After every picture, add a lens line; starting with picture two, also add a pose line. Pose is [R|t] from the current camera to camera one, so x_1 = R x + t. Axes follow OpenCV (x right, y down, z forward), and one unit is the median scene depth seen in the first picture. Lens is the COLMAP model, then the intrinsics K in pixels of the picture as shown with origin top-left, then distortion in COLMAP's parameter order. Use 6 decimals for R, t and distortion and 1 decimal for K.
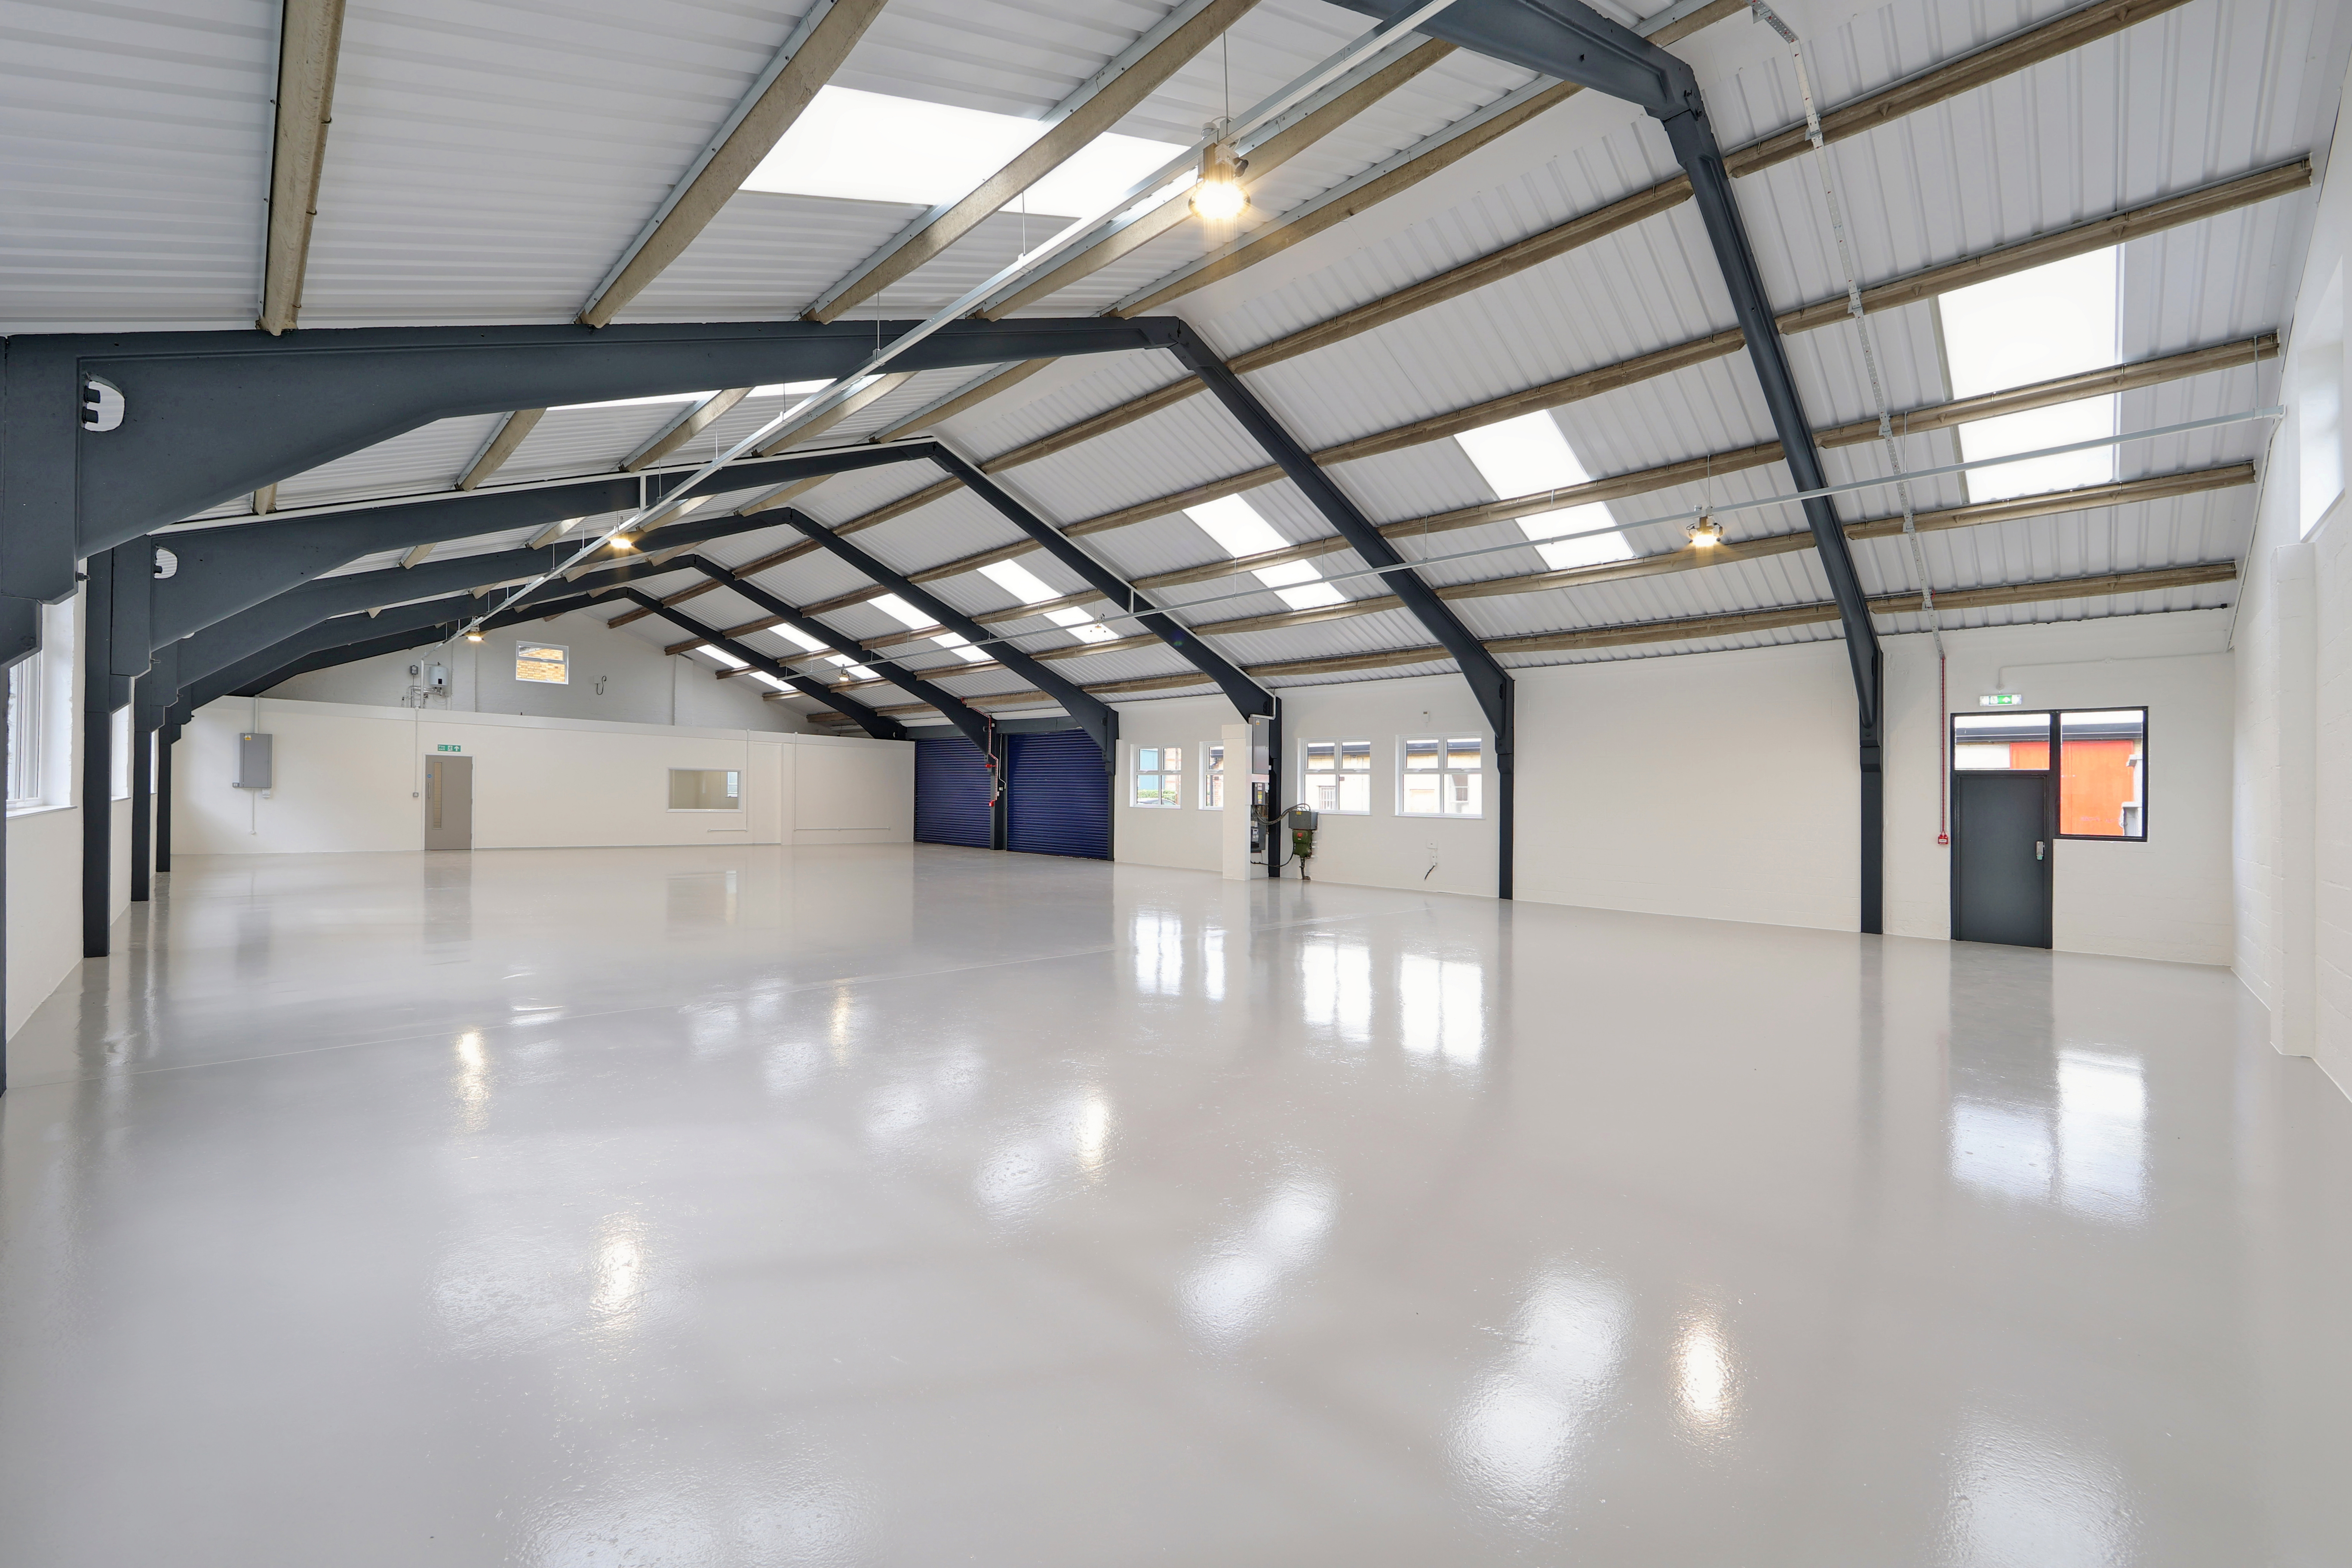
lens RADIAL K [[944.9, 0, 1176.0], [0, 944.9, 784.0], [0, 0, 1]] dist [0.000755, 0.000150]
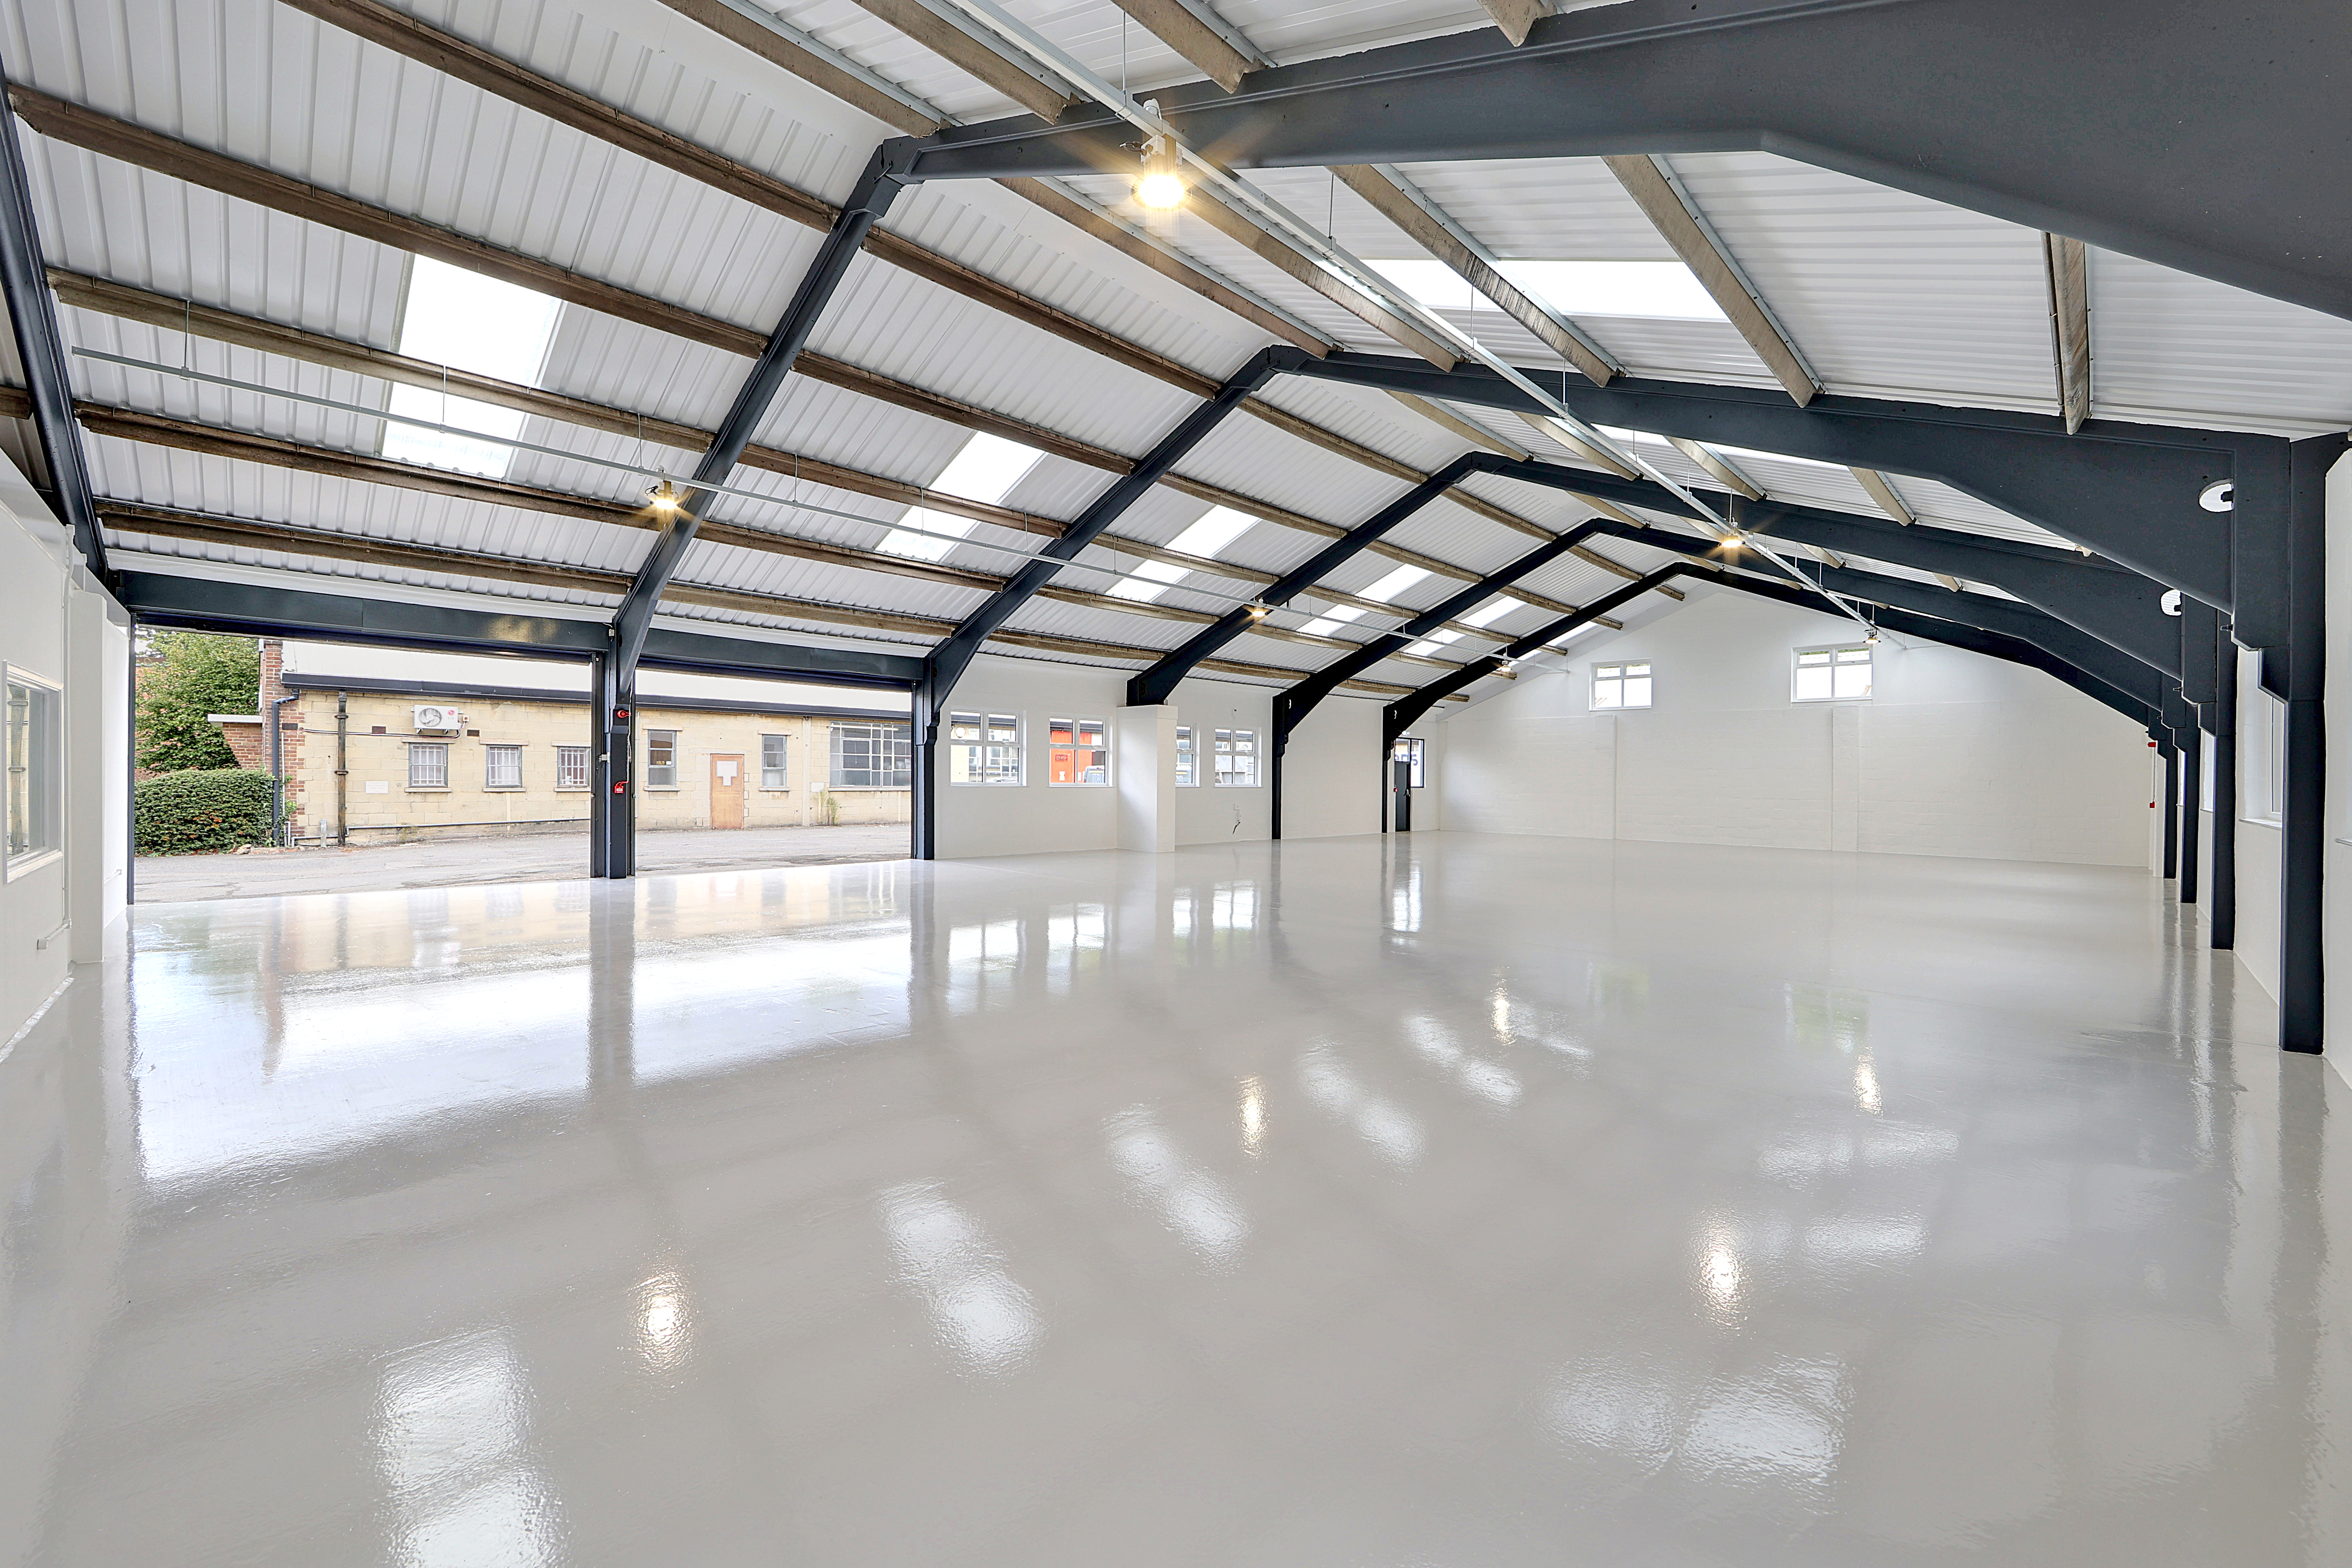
lens RADIAL K [[924.8, 0, 1175.7], [0, 924.8, 752.2], [0, 0, 1]] dist [-0.001944, -0.000162]
pose [[0.022777, 0.007423, 0.999713, -0.787202], [-0.030511, 0.999512, -0.006726, -0.002849], [-0.999275, -0.030349, 0.022993, 0.775021]]
